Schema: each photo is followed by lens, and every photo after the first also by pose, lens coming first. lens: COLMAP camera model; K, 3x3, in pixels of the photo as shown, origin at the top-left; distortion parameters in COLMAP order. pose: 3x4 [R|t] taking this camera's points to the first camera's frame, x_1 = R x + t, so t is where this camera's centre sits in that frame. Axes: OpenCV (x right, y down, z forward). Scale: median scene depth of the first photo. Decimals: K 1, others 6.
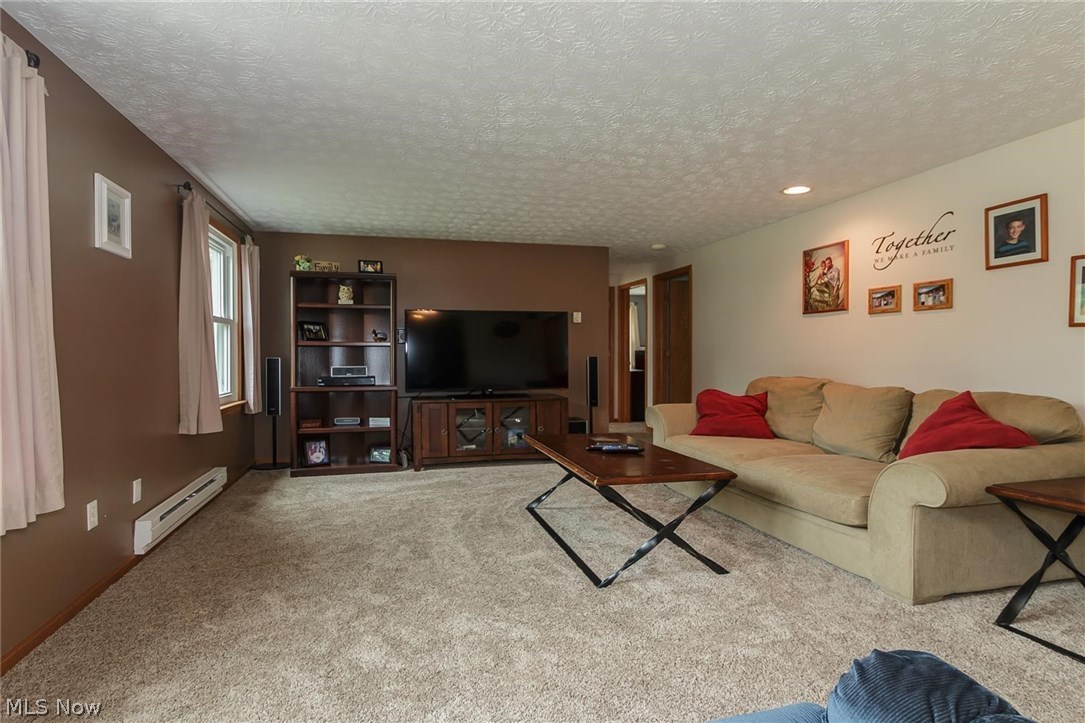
lens RADIAL K [[605.6, 0, 546.4], [0, 605.6, 358.1], [0, 0, 1]] dist [-0.000675, 0.000180]
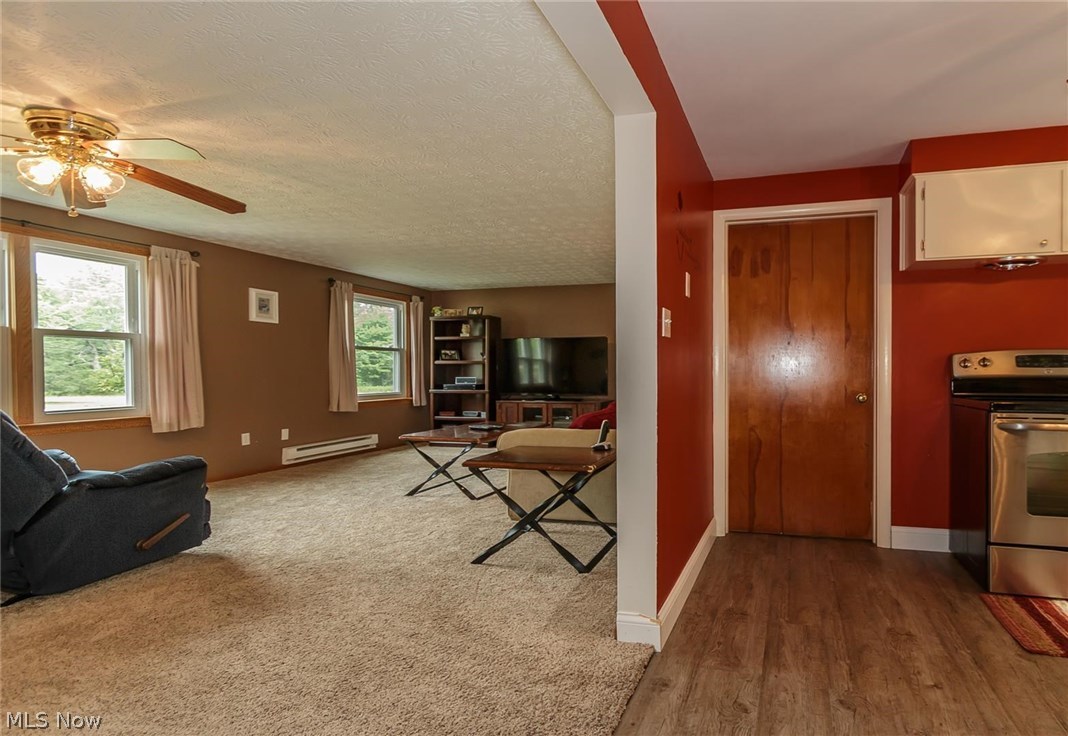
lens RADIAL K [[602.4, 0, 616.1], [0, 602.4, 378.5], [0, 0, 1]] dist [0.001776, -0.003021]
pose [[0.864035, 0.004354, -0.503414, 0.812934], [-0.001434, 0.999980, 0.006189, 0.007405], [0.503431, -0.004625, 0.864023, -0.129644]]
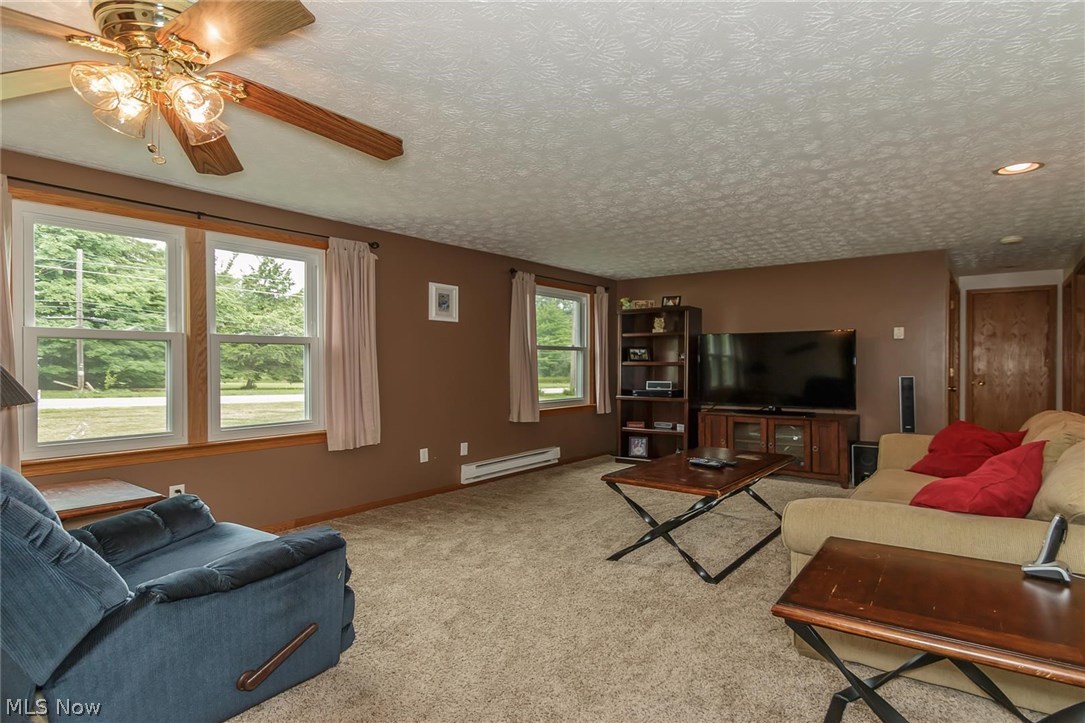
lens RADIAL K [[588.1, 0, 550.6], [0, 588.1, 362.1], [0, 0, 1]] dist [0.003445, 0.001836]
pose [[0.623836, -0.001313, -0.781554, 0.522691], [-0.005562, 0.999966, -0.006120, -0.019178], [0.781536, 0.008165, 0.623807, 0.059593]]
